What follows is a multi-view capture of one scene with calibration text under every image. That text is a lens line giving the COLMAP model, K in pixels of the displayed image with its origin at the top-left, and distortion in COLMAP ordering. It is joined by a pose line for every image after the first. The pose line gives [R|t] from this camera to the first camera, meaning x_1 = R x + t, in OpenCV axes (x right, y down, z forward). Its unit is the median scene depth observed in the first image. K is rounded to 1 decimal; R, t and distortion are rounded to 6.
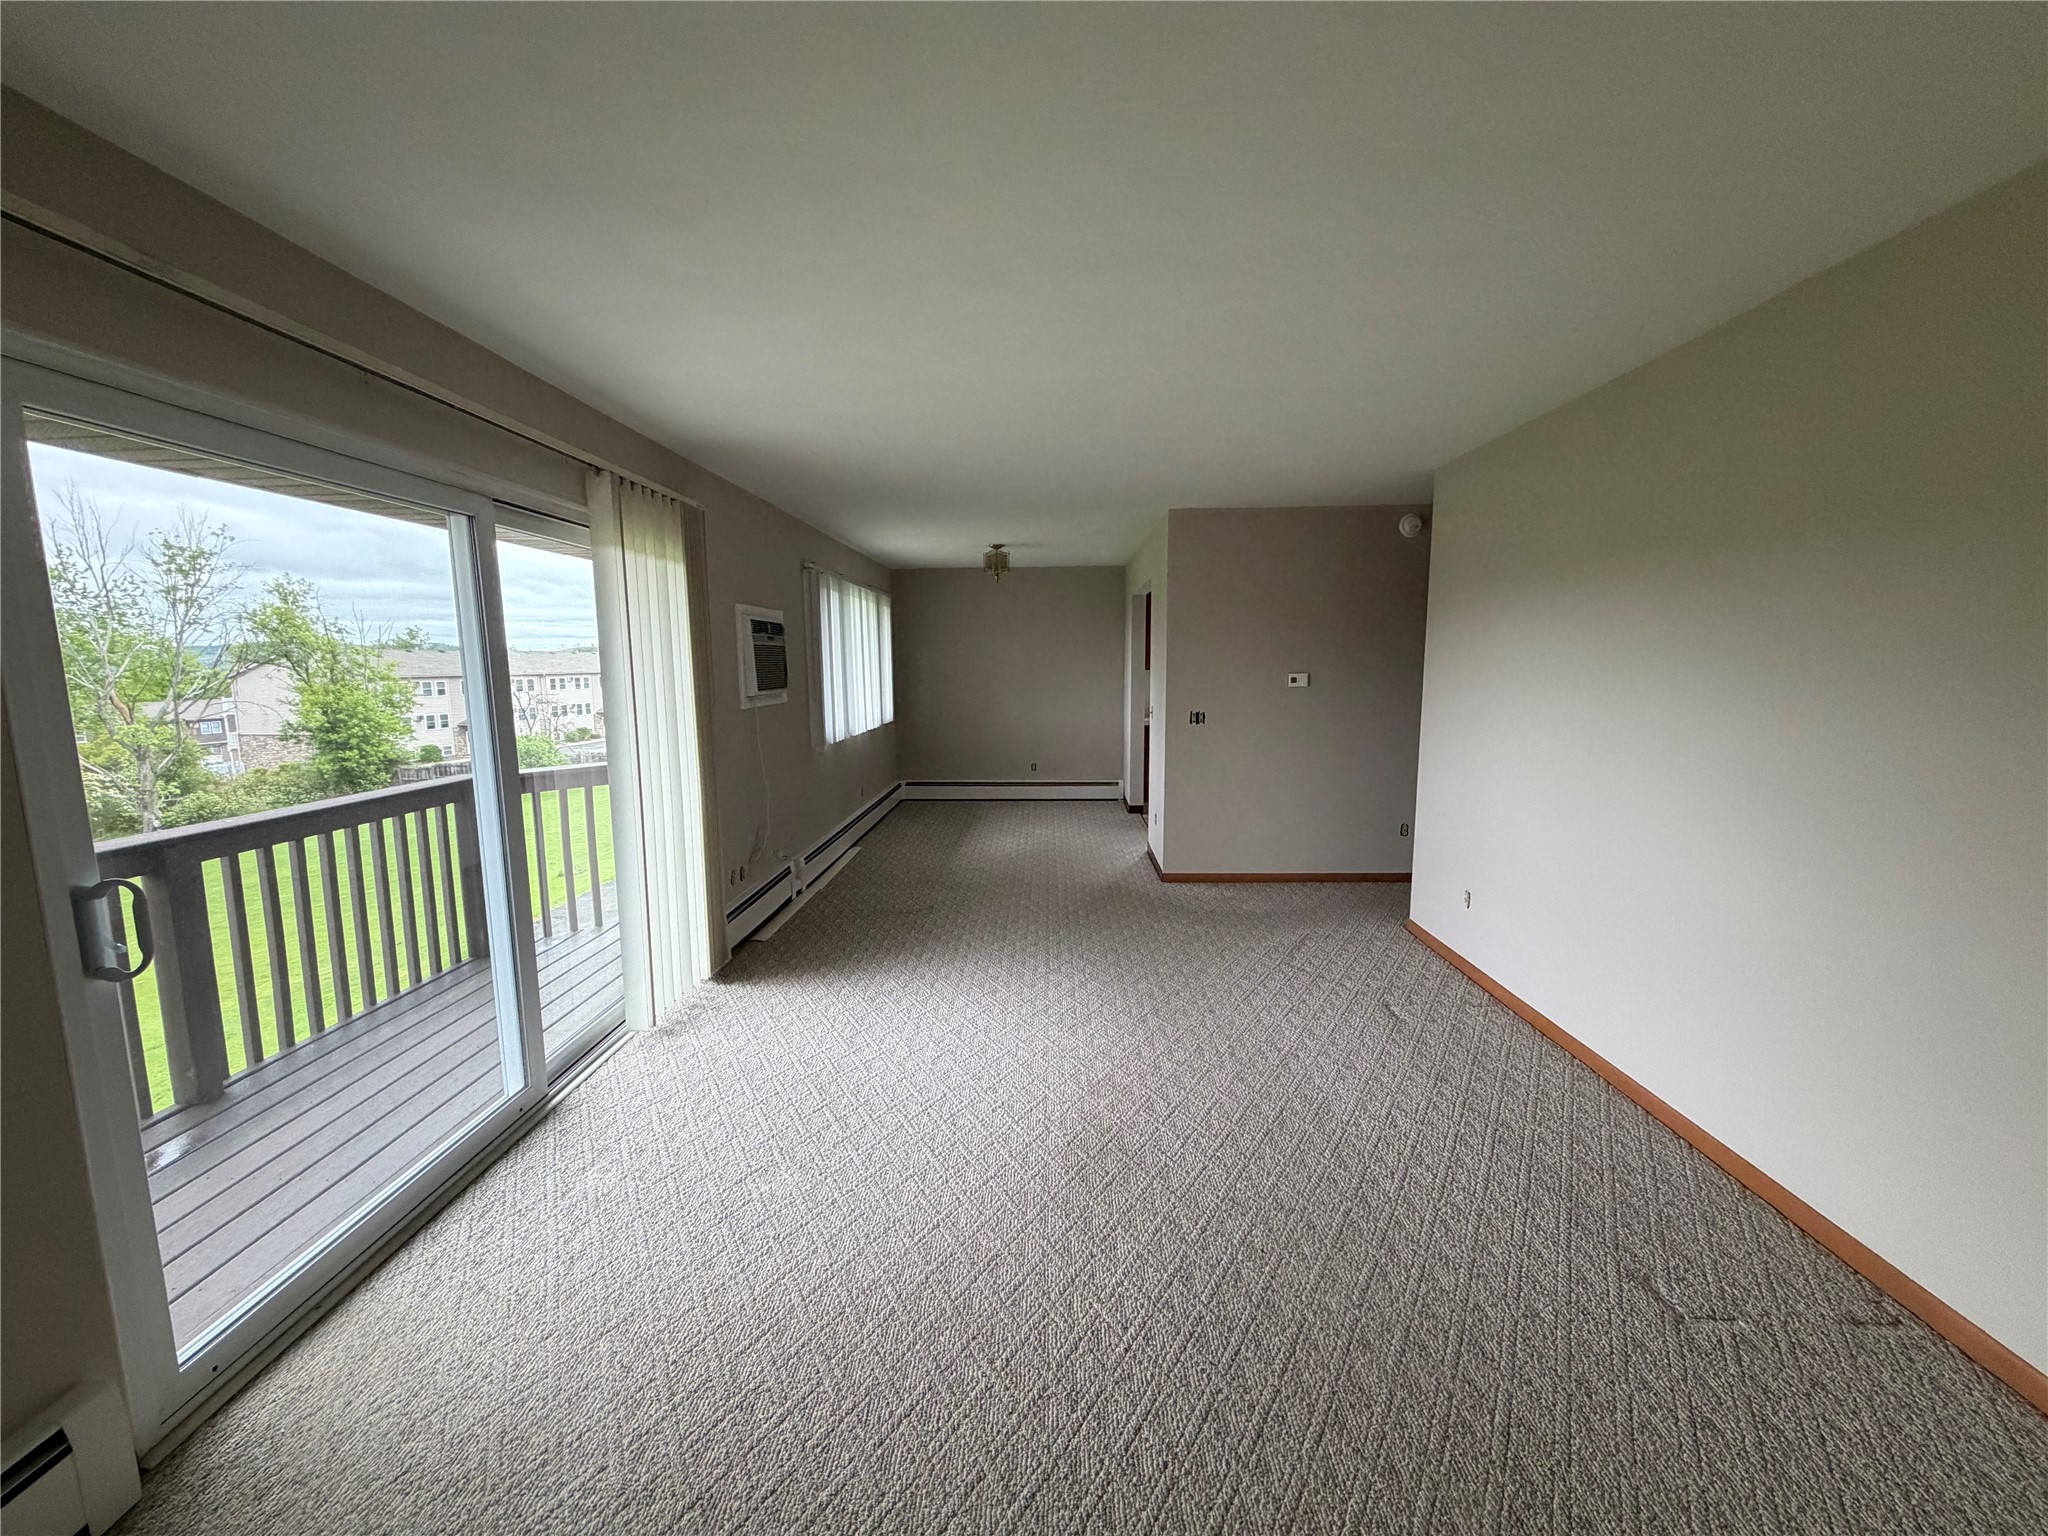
lens RADIAL K [[816.1, 0, 1019.1], [0, 816.1, 766.7], [0, 0, 1]] dist [0.000710, -0.000232]
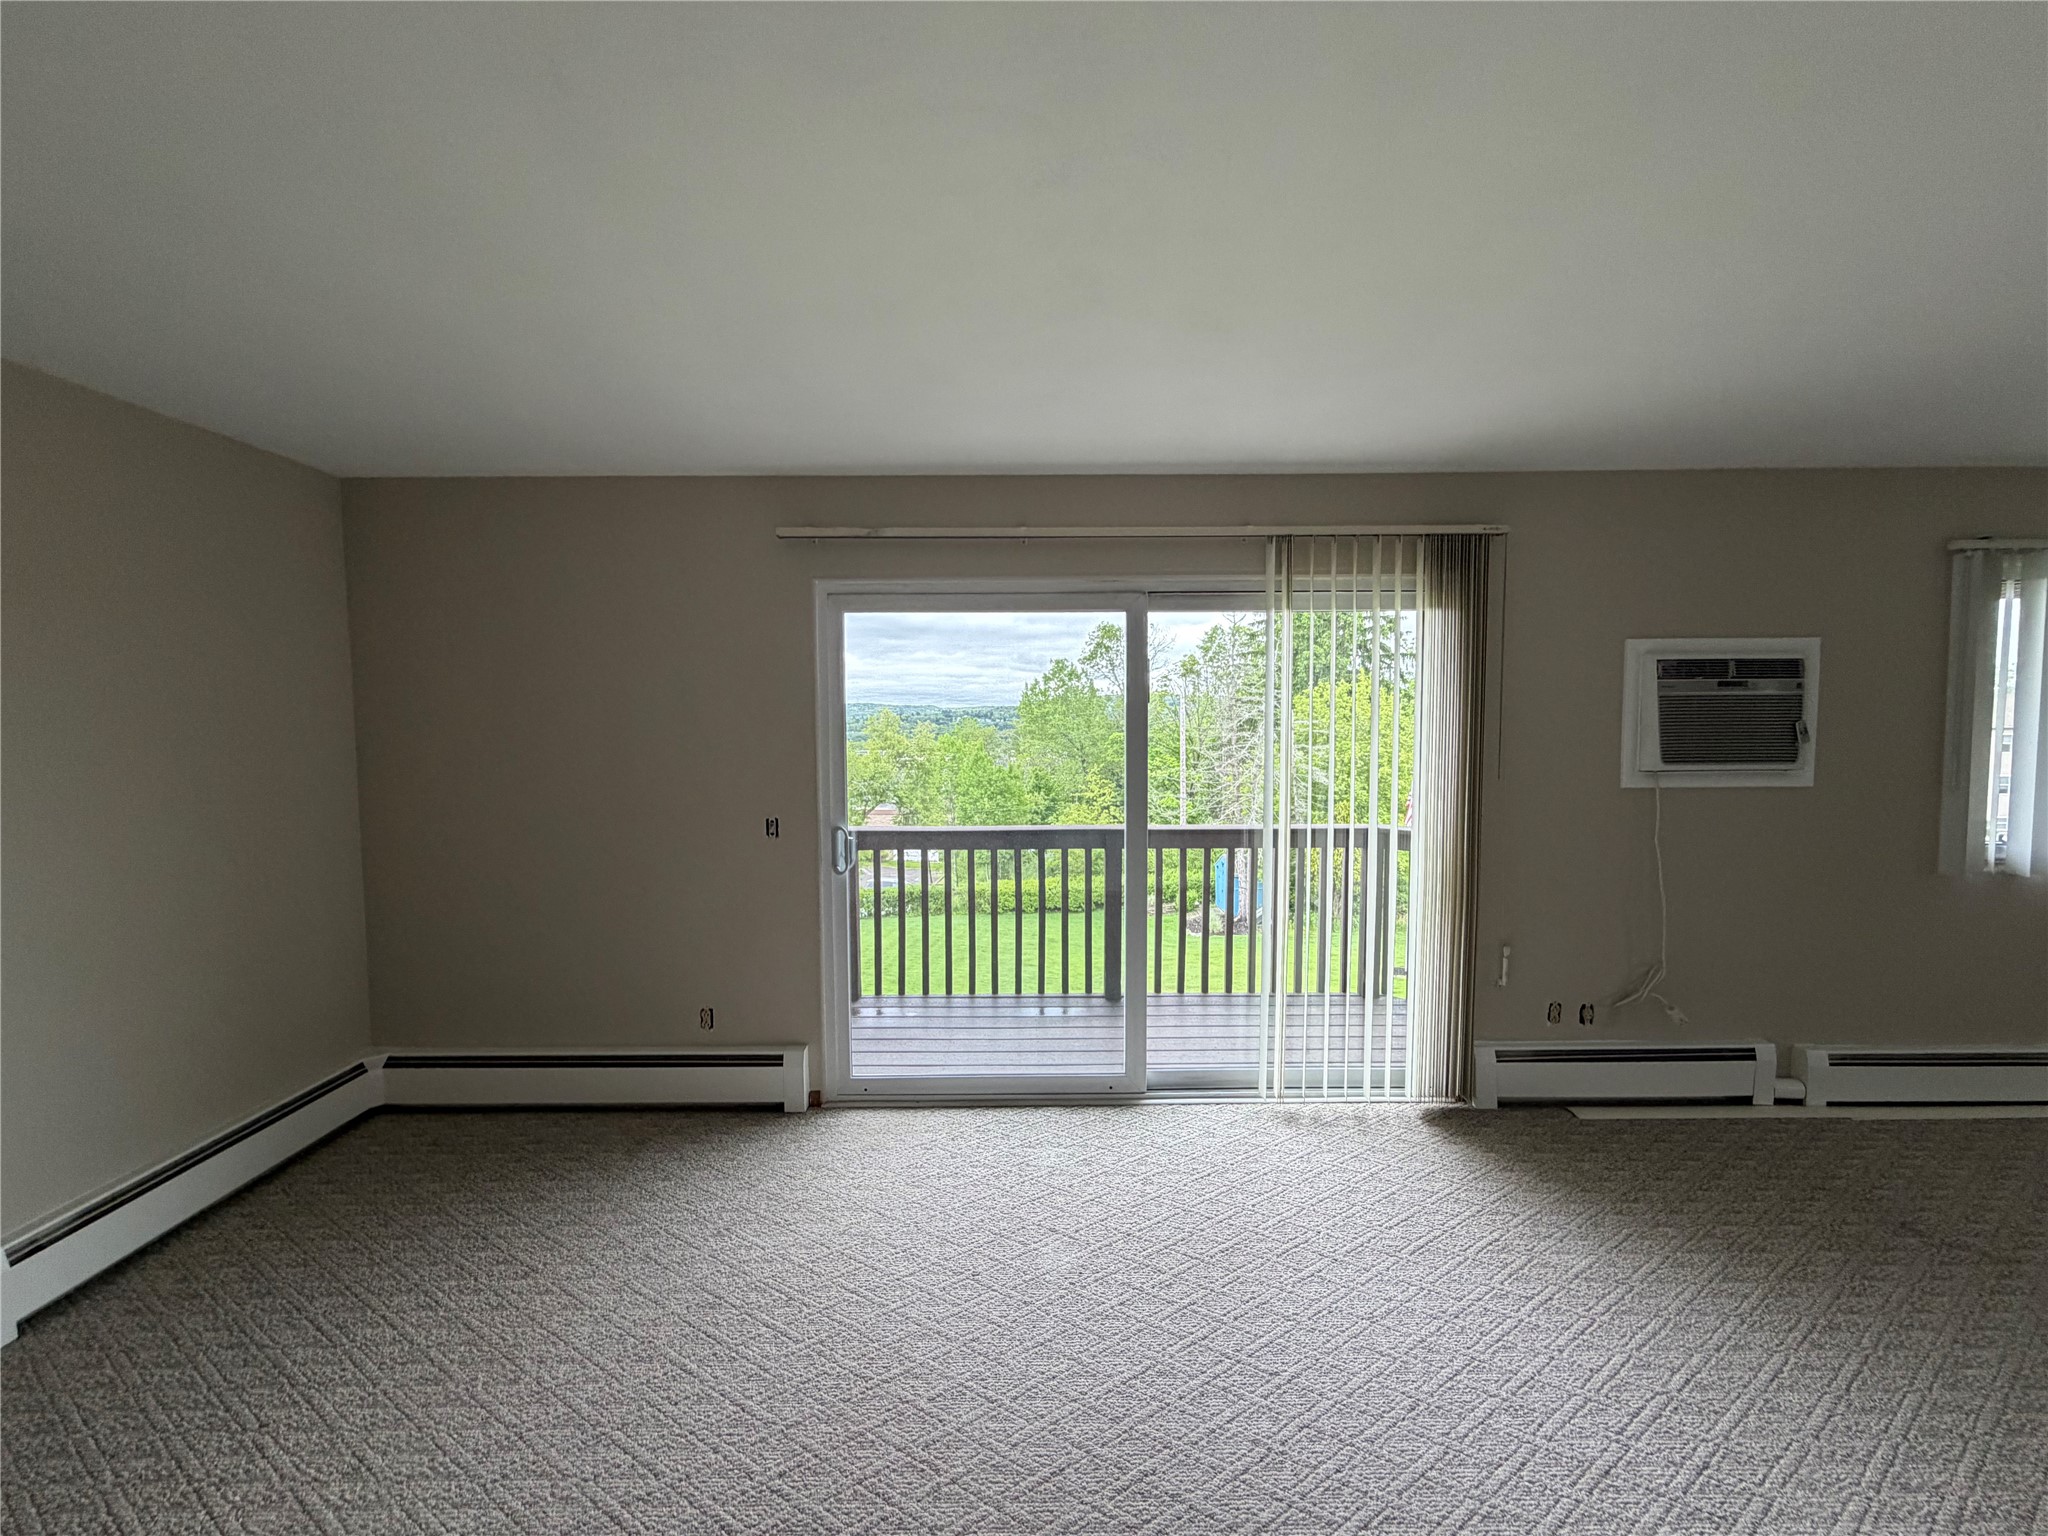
lens RADIAL K [[816.1, 0, 1019.1], [0, 816.1, 766.7], [0, 0, 1]] dist [0.000710, -0.000232]
pose [[0.040302, 0.067552, -0.996901, 0.310476], [-0.123526, 0.990395, 0.062117, -0.061860], [0.991523, 0.120640, 0.048260, 0.407493]]
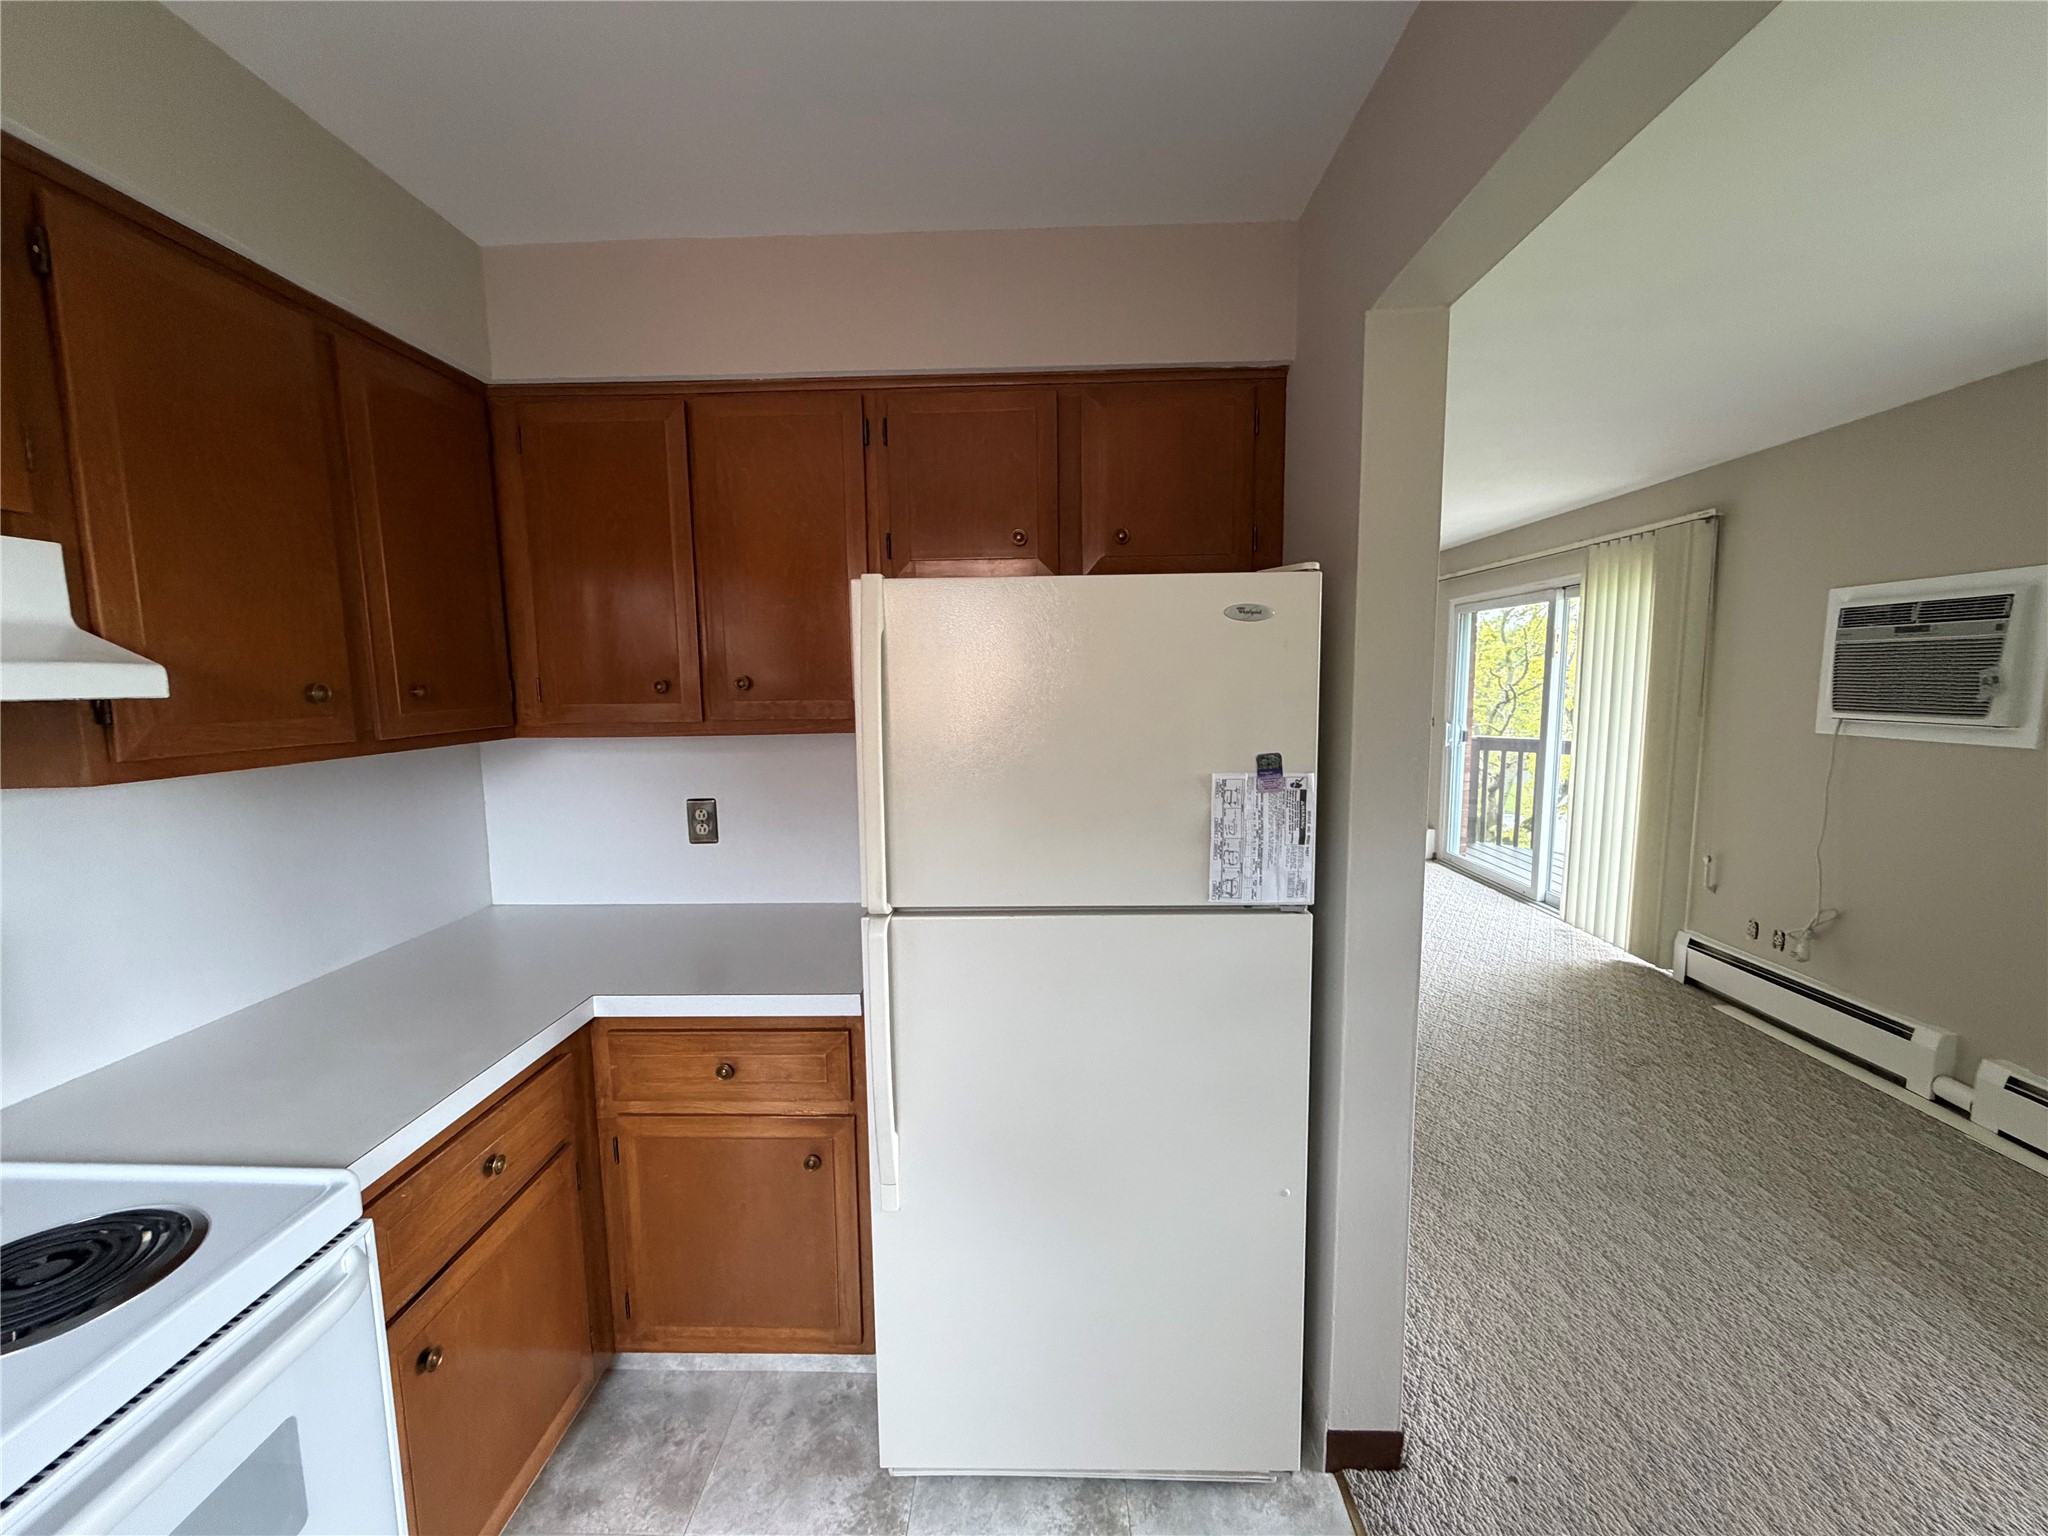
lens RADIAL K [[816.1, 0, 1019.1], [0, 816.1, 766.7], [0, 0, 1]] dist [0.000710, -0.000232]
pose [[-0.999680, 0.023375, -0.009696, 0.353519], [0.020377, 0.970733, 0.239297, -0.211016], [0.015006, 0.239023, -0.970898, 1.555967]]
